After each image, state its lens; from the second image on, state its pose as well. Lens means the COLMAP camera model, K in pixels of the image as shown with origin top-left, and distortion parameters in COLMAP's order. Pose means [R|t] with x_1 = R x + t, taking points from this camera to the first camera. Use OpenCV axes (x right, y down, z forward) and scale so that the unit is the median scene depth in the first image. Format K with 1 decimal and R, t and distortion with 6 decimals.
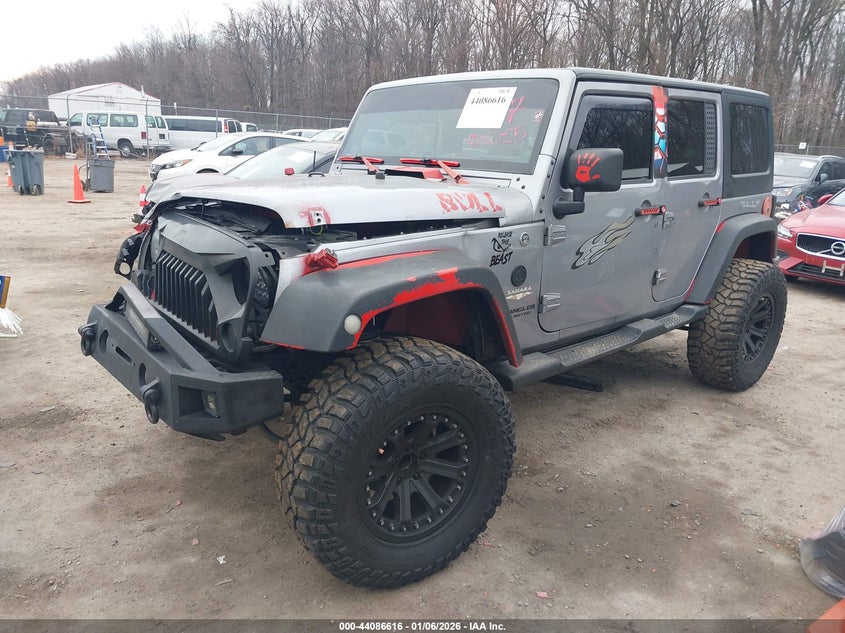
lens RADIAL K [[653.6, 0, 415.0], [0, 653.6, 317.3], [0, 0, 1]] dist [0.045311, -0.004357]
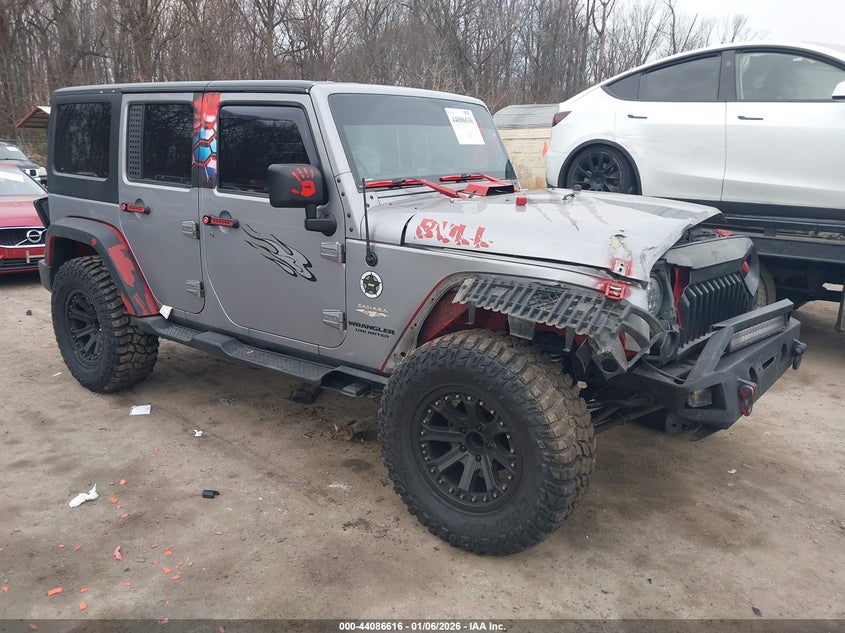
lens RADIAL K [[651.5, 0, 425.6], [0, 651.5, 306.4], [0, 0, 1]] dist [0.026155, -0.003858]
pose [[-0.169967, -0.264745, 0.949221, -1.033937], [0.232809, 0.925183, 0.299727, -0.376496], [-0.957555, 0.271931, -0.095616, 1.228550]]
